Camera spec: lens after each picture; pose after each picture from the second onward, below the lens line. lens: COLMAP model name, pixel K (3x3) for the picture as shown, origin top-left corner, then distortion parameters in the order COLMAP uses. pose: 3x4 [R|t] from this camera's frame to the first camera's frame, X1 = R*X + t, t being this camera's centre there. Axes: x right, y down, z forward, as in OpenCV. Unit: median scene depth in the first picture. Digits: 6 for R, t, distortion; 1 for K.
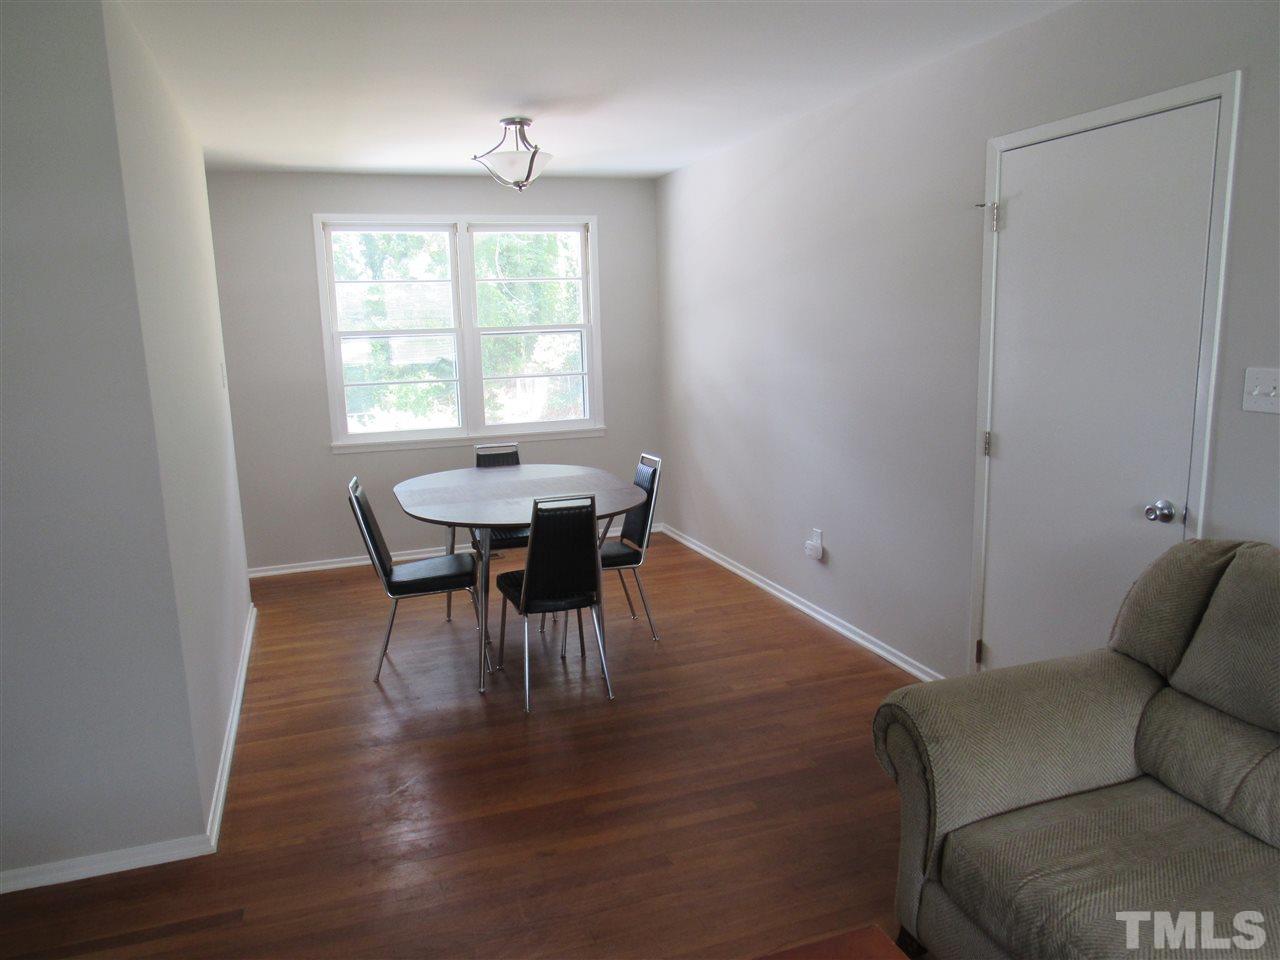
lens RADIAL K [[909.9, 0, 643.4], [0, 909.9, 485.9], [0, 0, 1]] dist [-0.027018, -0.002609]
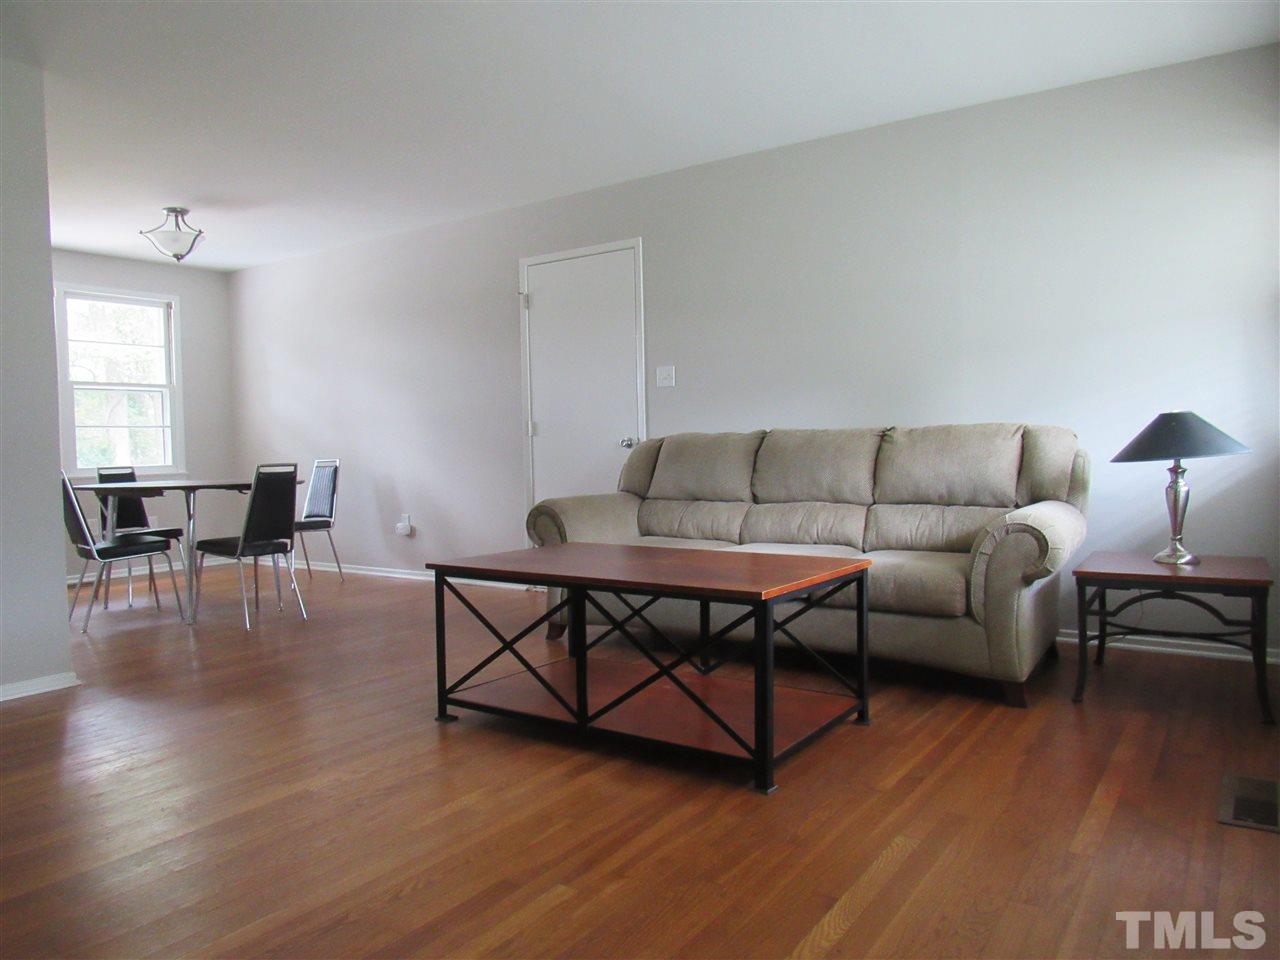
lens RADIAL K [[909.9, 0, 641.3], [0, 909.9, 482.2], [0, 0, 1]] dist [-0.027018, -0.002609]
pose [[0.813108, -0.015228, 0.581913, -0.494463], [0.106948, 0.986549, -0.123622, 0.313875], [-0.572204, 0.162752, 0.803800, -0.539797]]
